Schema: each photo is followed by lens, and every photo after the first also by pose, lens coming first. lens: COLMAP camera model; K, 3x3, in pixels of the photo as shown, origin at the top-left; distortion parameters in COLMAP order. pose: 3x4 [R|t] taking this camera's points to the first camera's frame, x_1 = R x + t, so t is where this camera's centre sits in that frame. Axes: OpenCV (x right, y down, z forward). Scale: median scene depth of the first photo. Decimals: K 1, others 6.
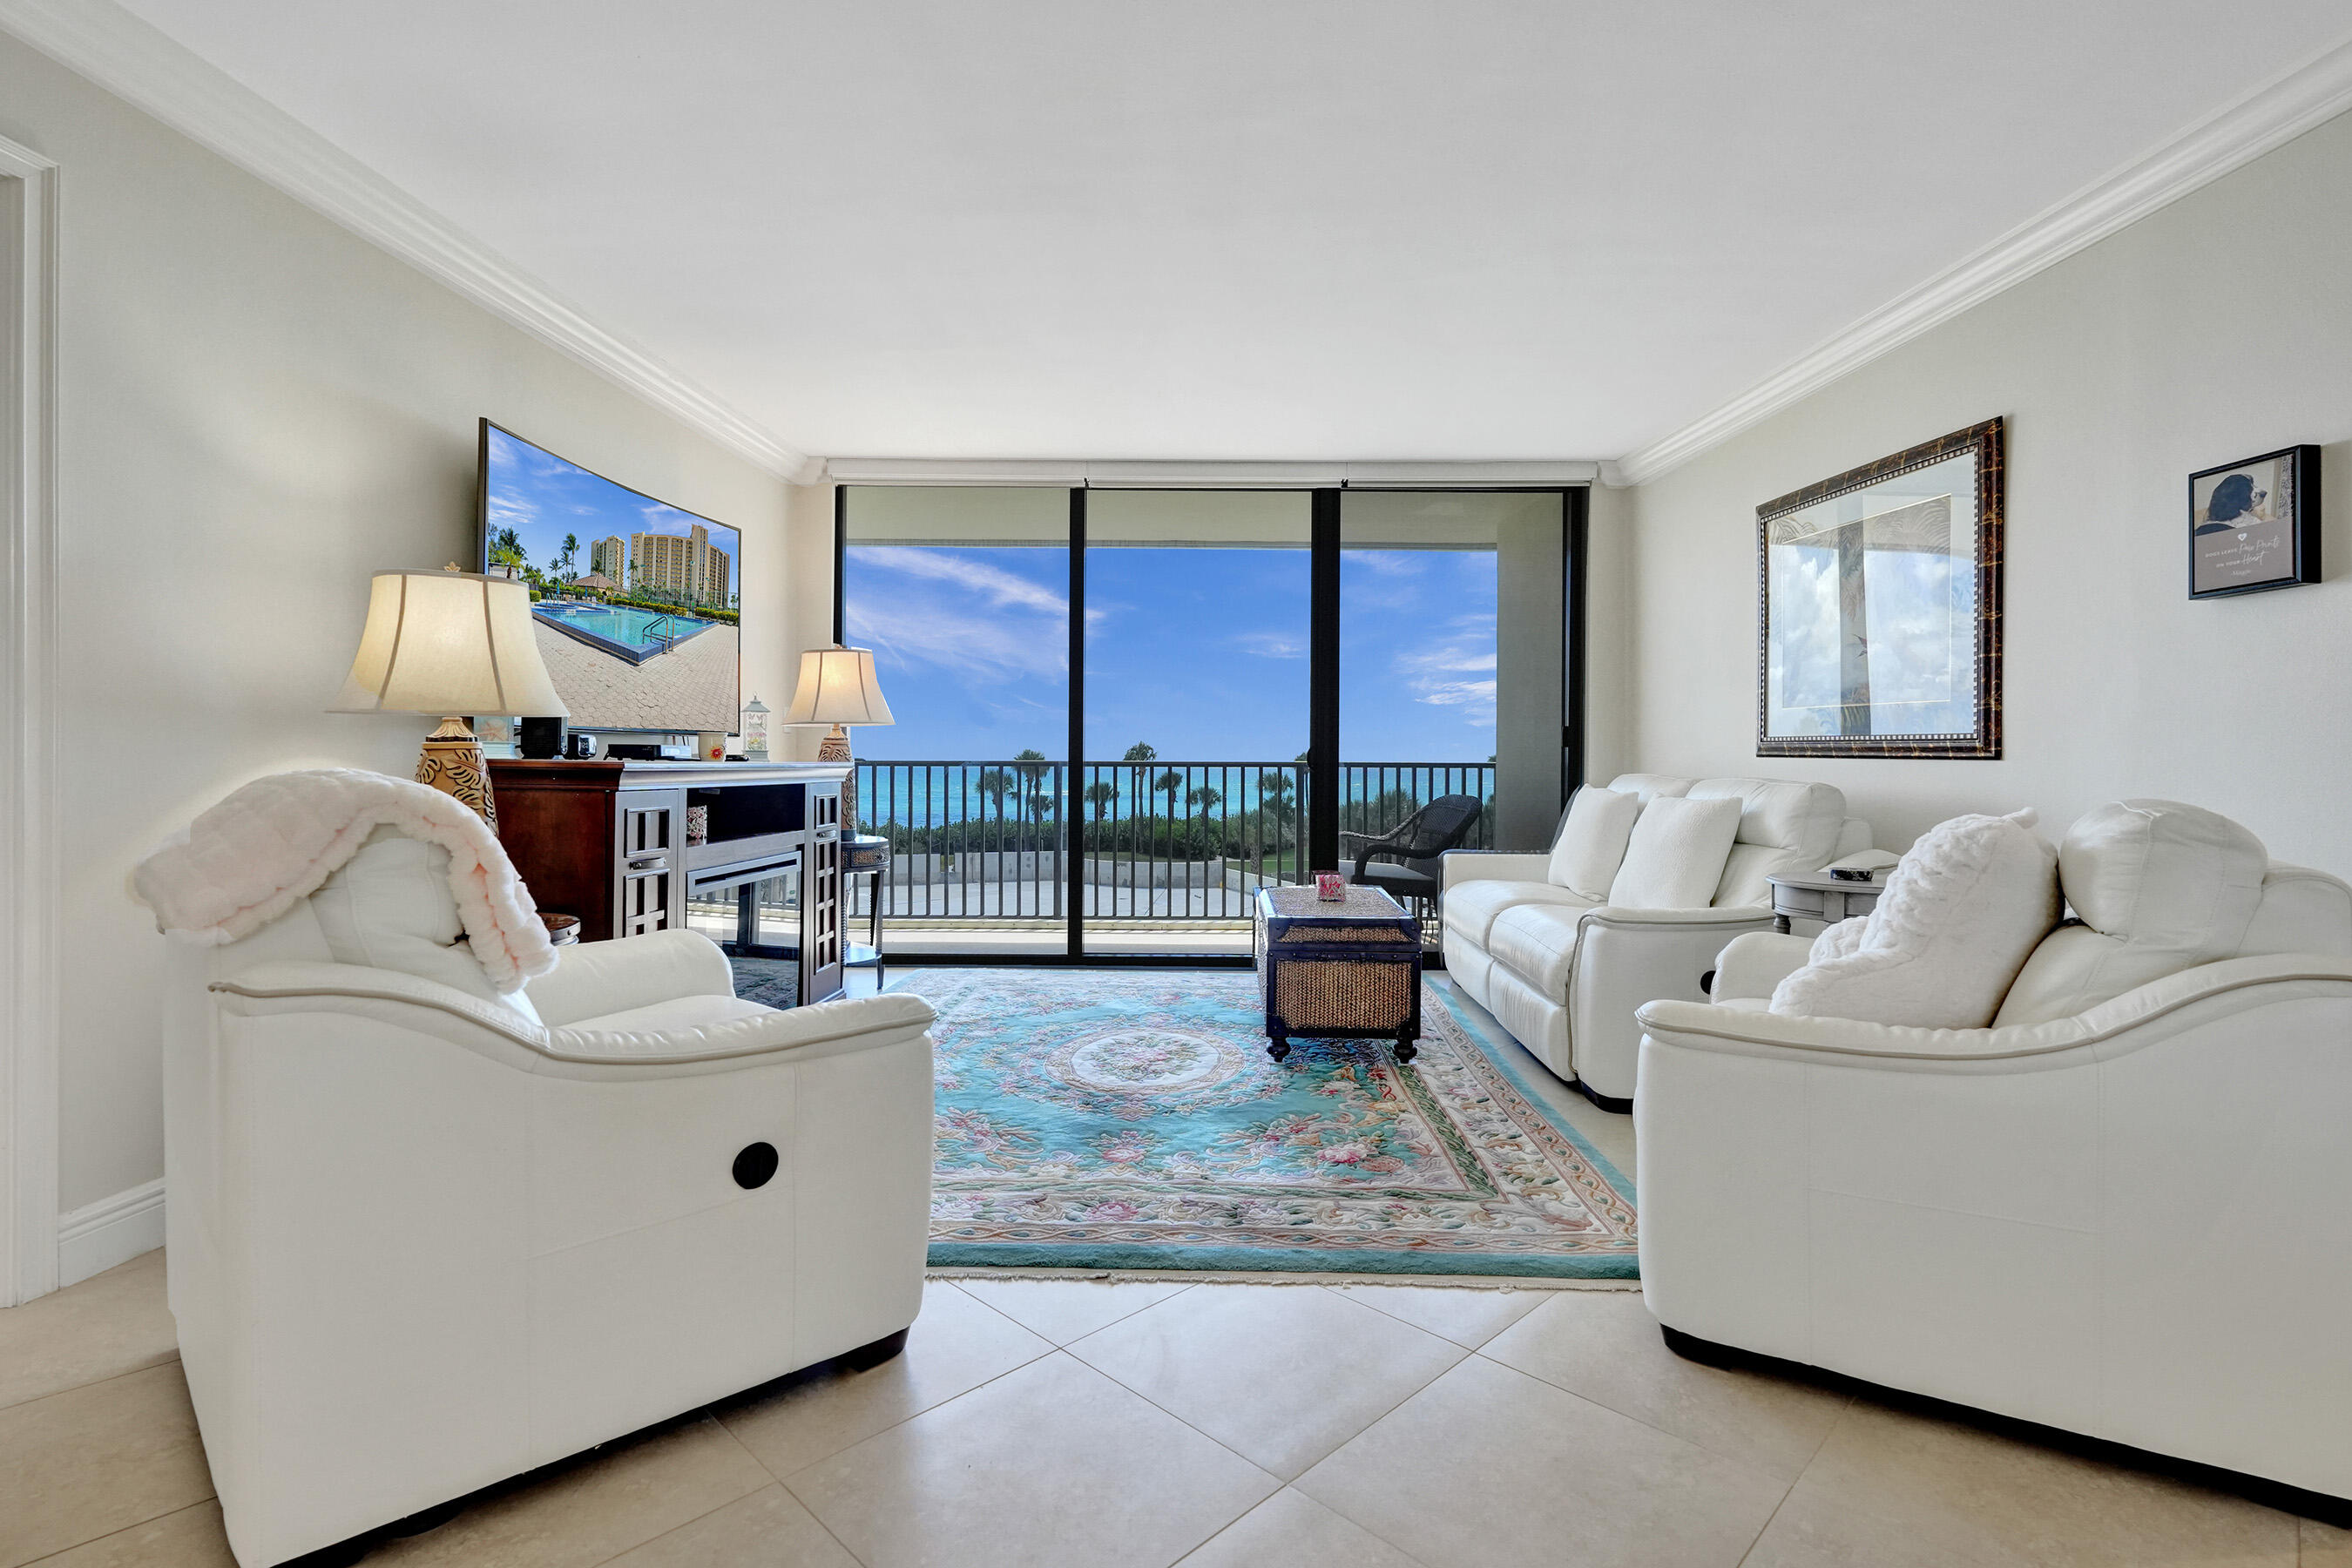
lens RADIAL K [[1112.3, 0, 1176.5], [0, 1112.3, 760.4], [0, 0, 1]] dist [-0.005129, 0.000556]
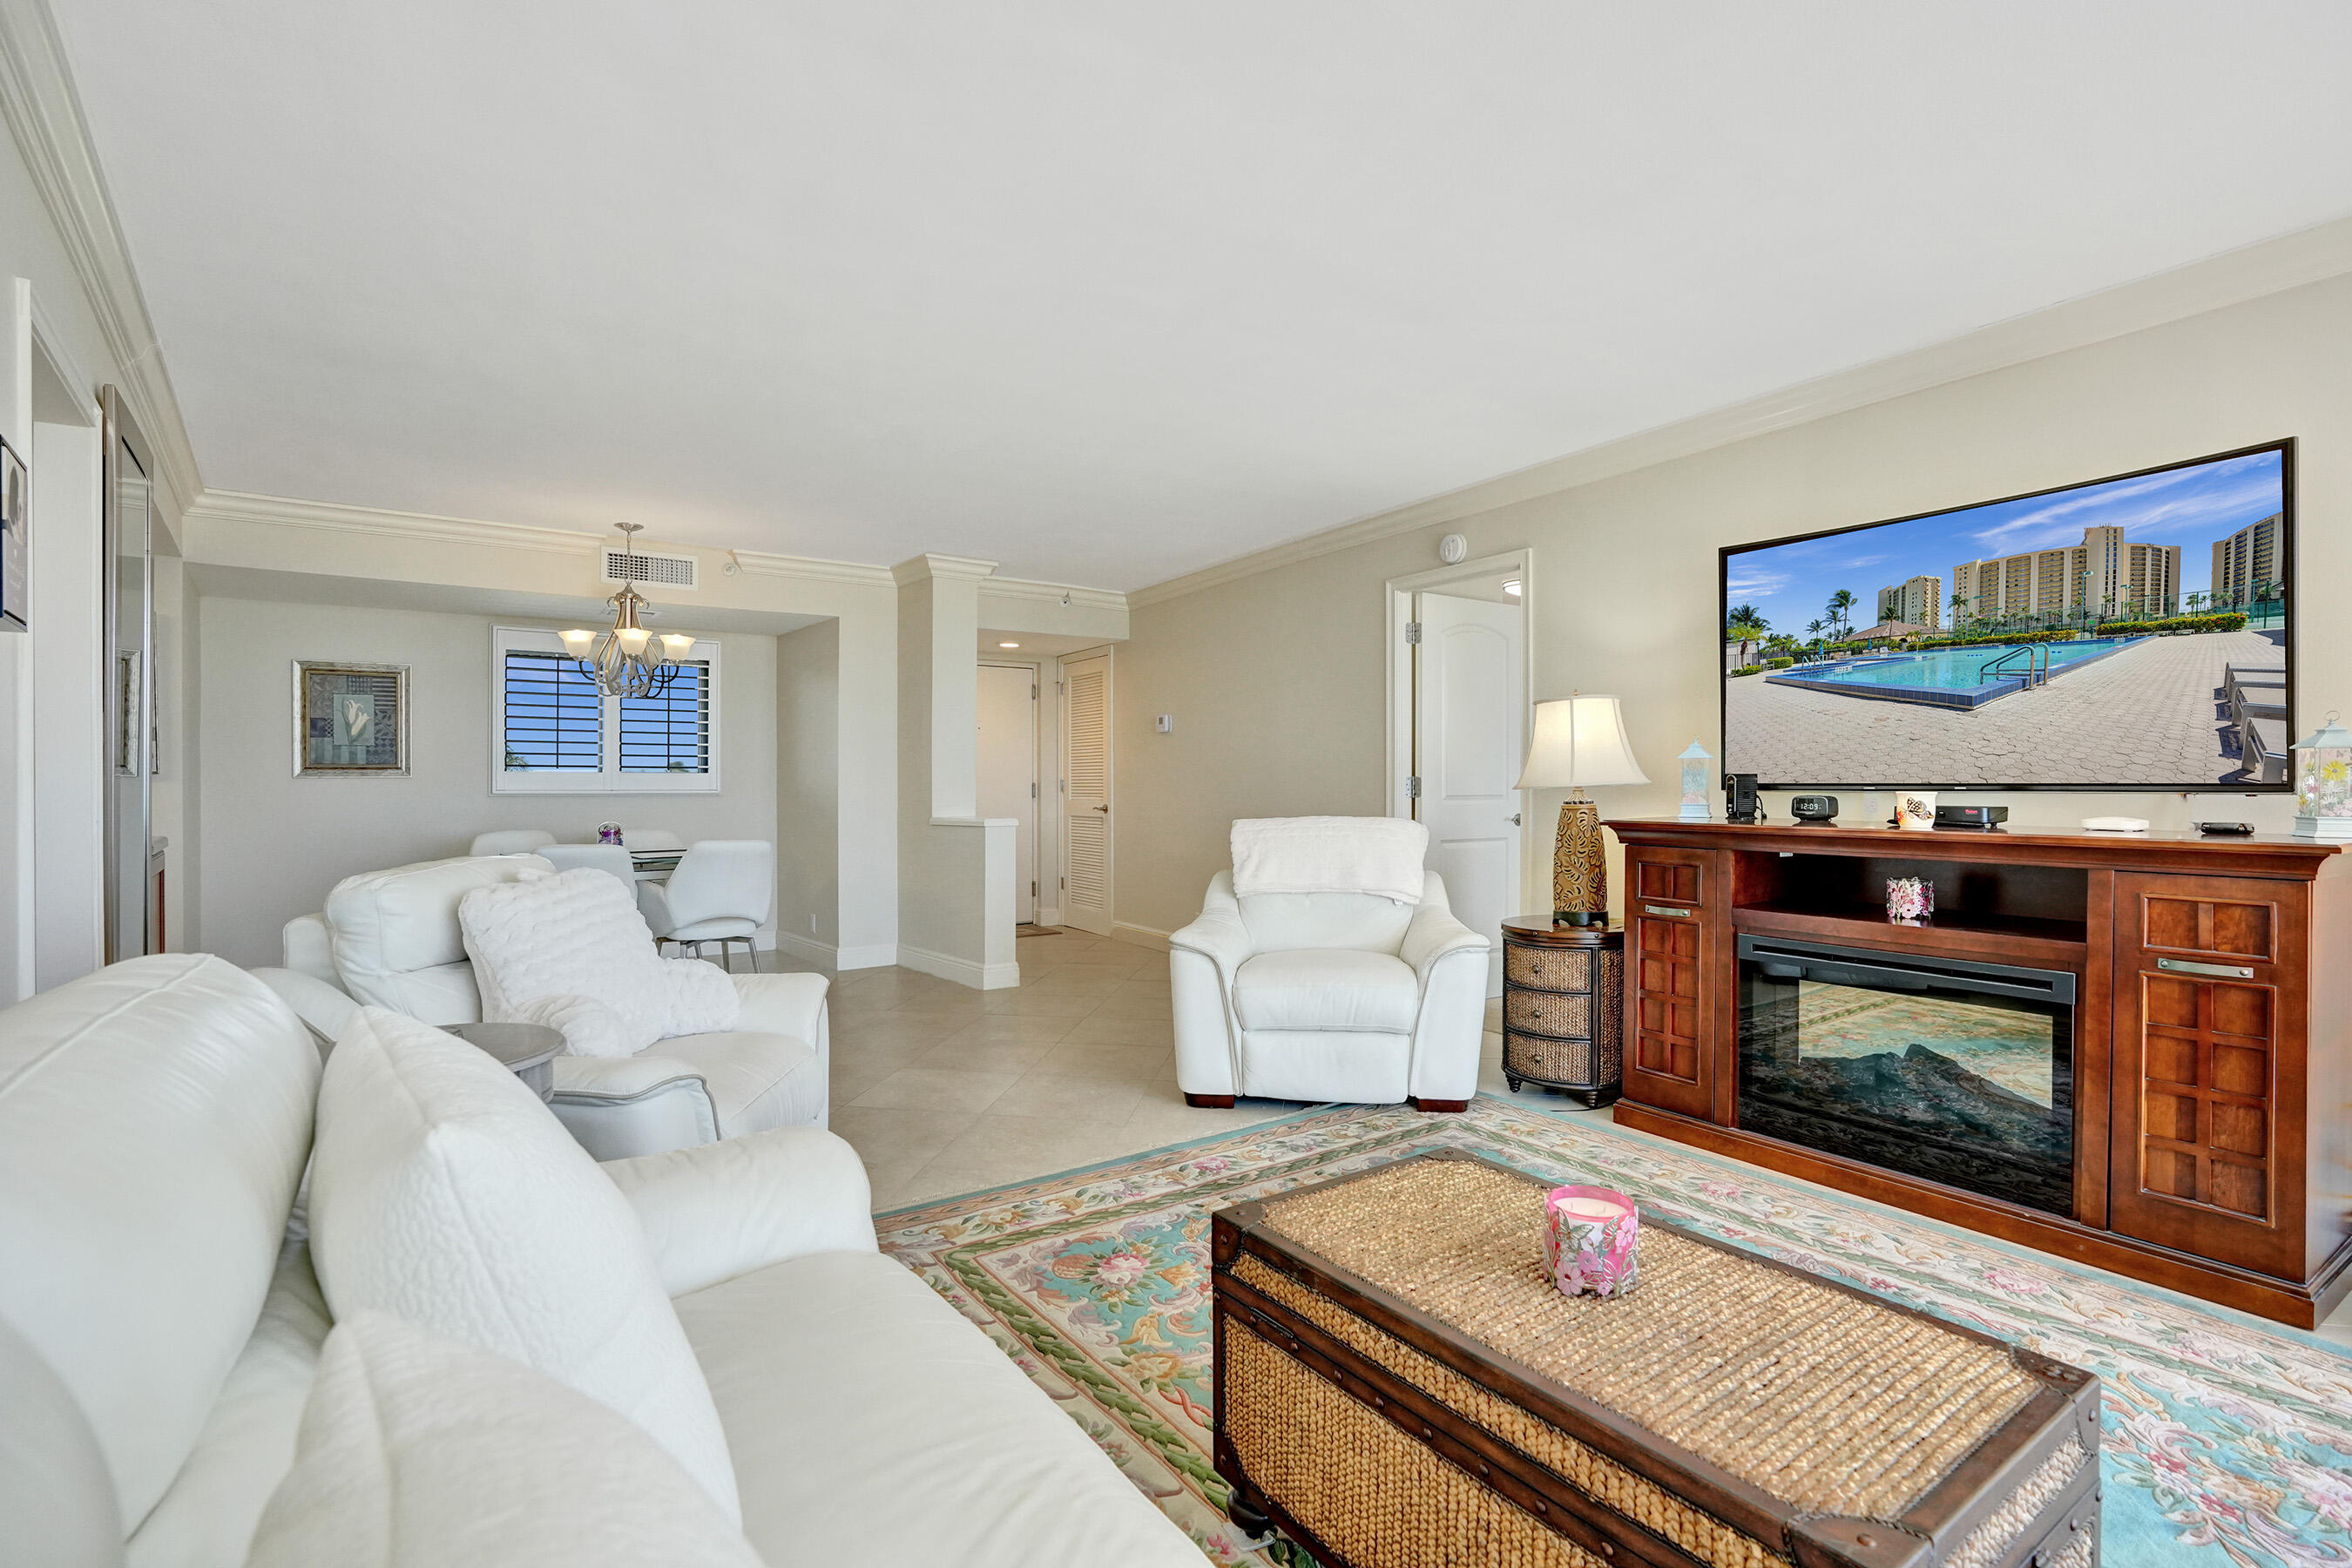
lens RADIAL K [[1087.2, 0, 1184.4], [0, 1087.2, 782.7], [0, 0, 1]] dist [-0.074141, 0.031804]
pose [[-0.803709, -0.002180, -0.595019, 0.542338], [-0.001699, 0.999998, -0.001368, -0.033789], [0.595021, -0.000088, -0.803710, 1.493780]]
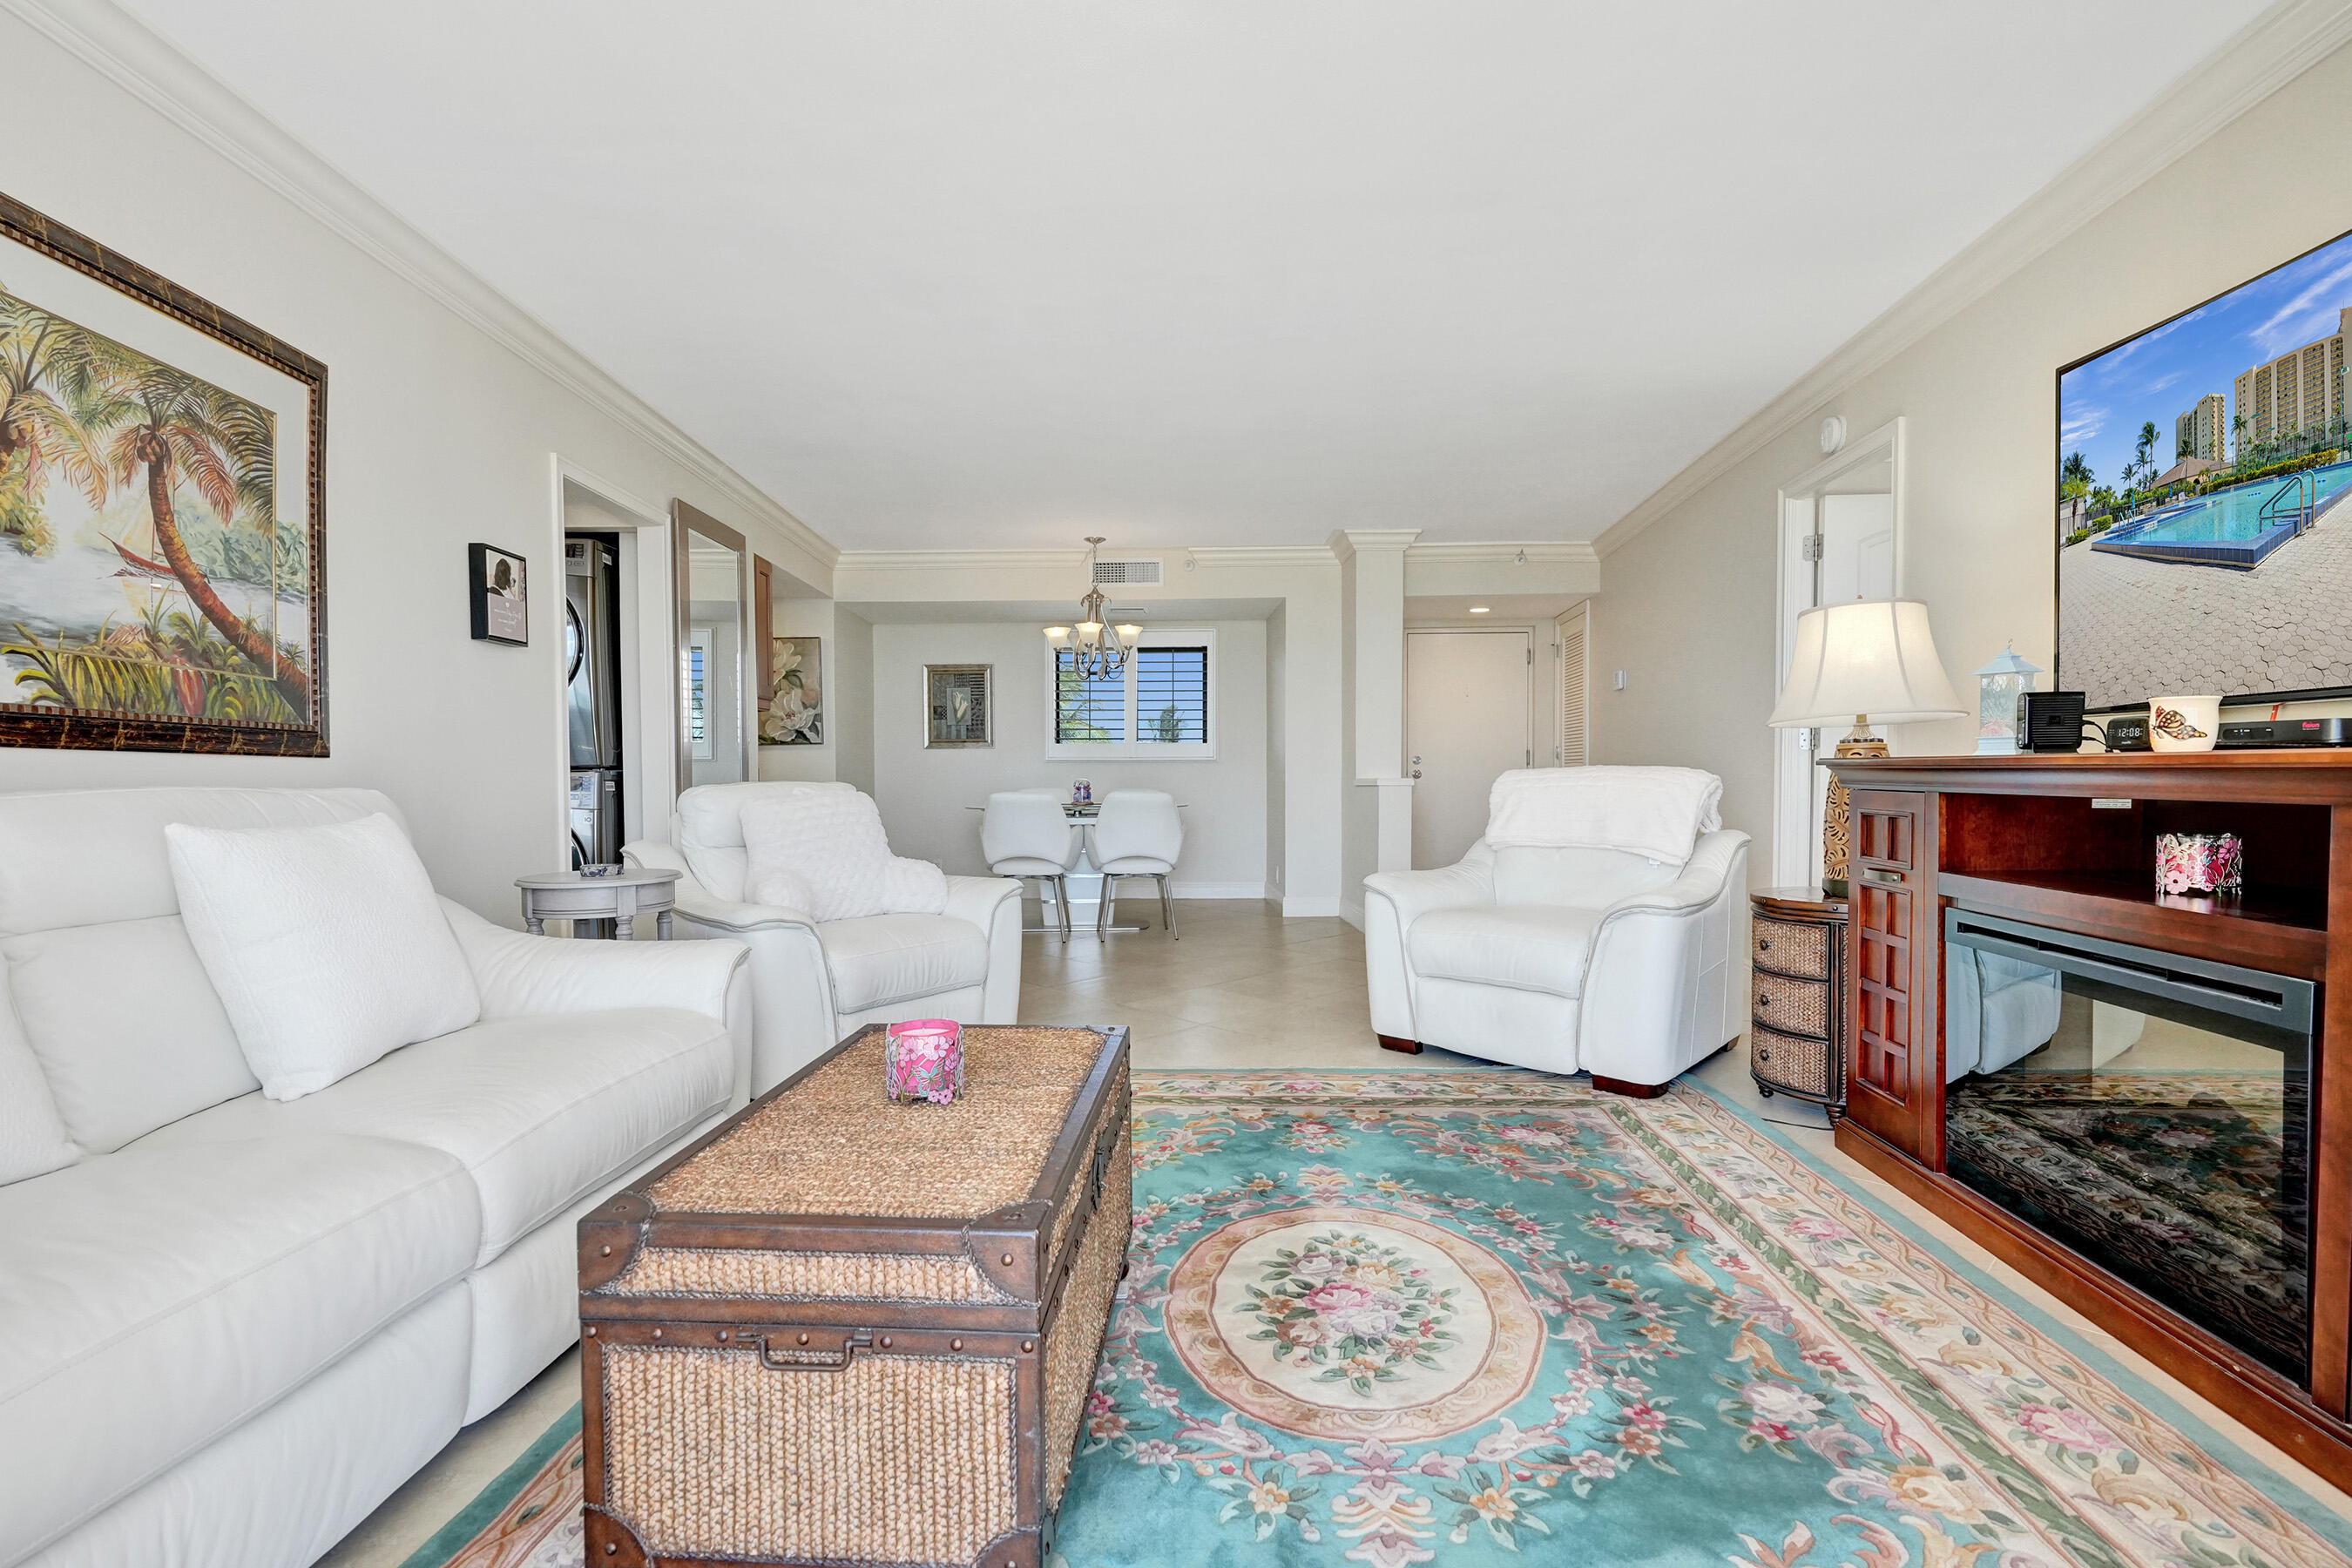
lens RADIAL K [[1089.0, 0, 1179.0], [0, 1089.0, 802.5], [0, 0, 1]] dist [-0.002232, 0.000072]
pose [[-0.999778, 0.001114, 0.021021, 0.048702], [0.001720, 0.999583, 0.028832, 0.010498], [-0.020981, 0.028861, -0.999363, 1.744262]]
